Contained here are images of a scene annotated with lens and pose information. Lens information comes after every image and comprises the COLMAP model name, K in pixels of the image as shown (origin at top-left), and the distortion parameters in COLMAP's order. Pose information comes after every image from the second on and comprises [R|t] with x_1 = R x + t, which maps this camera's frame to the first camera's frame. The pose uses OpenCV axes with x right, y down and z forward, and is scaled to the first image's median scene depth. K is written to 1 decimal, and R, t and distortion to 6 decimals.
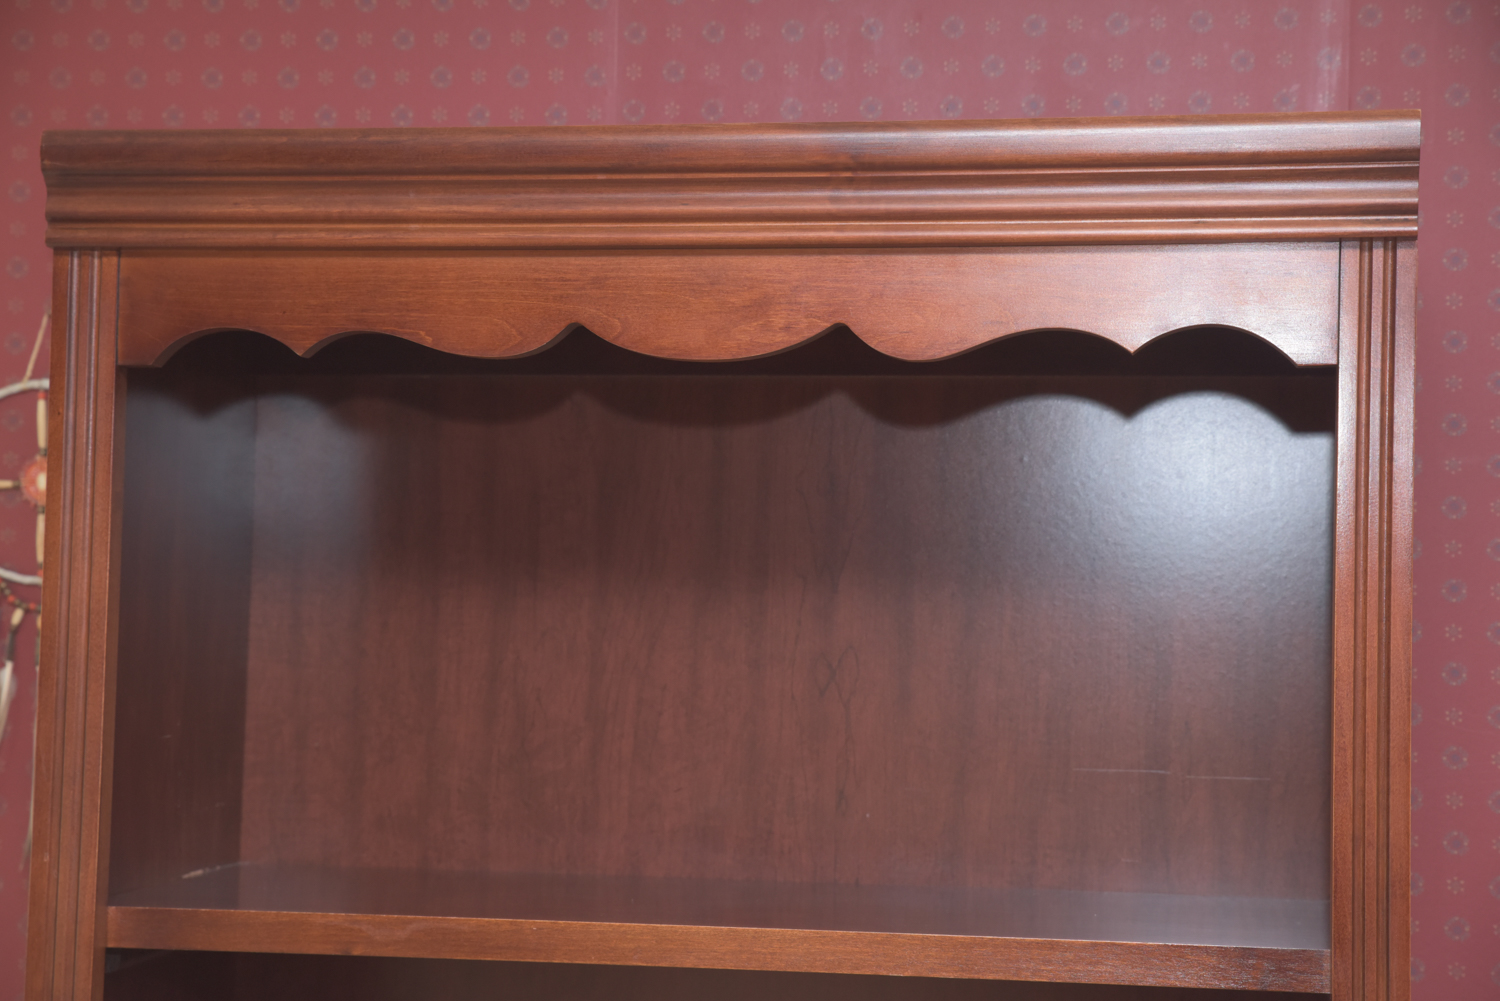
lens RADIAL K [[2609.8, 0, 749.7], [0, 2609.8, 500.9], [0, 0, 1]] dist [0.111970, 0.000000]
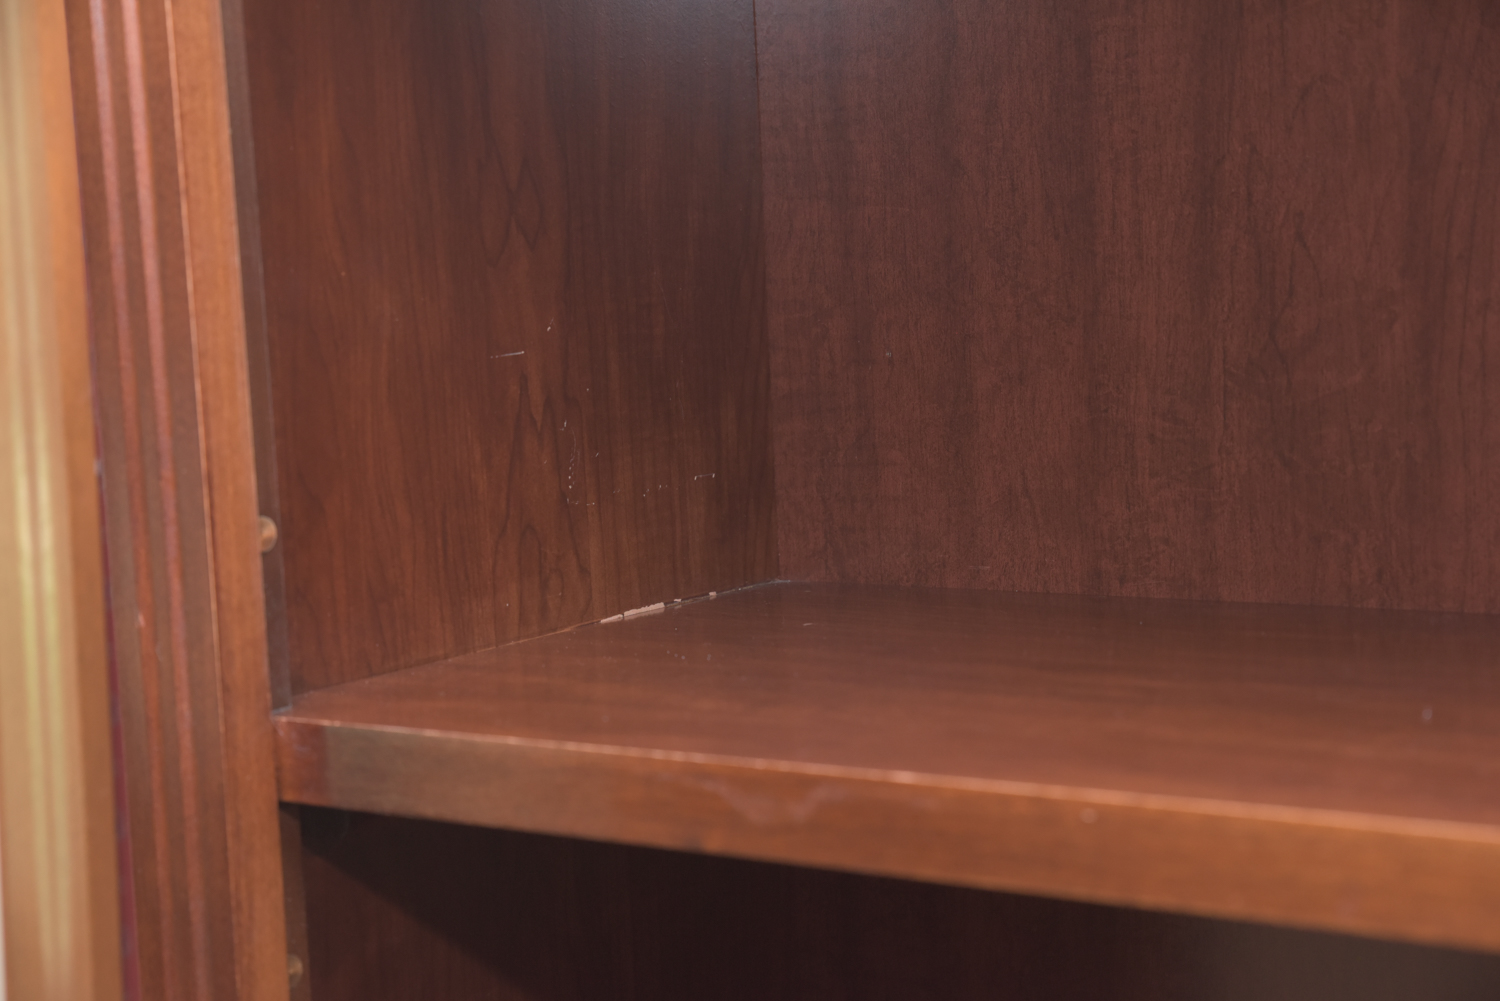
lens RADIAL K [[2609.8, 0, 751.0], [0, 2609.8, 502.8], [0, 0, 1]] dist [0.111970, 0.000000]
pose [[0.891651, -0.018465, -0.452348, 0.041454], [0.088556, 0.986980, 0.134269, 0.051385], [0.443979, -0.159779, 0.881676, 0.540369]]
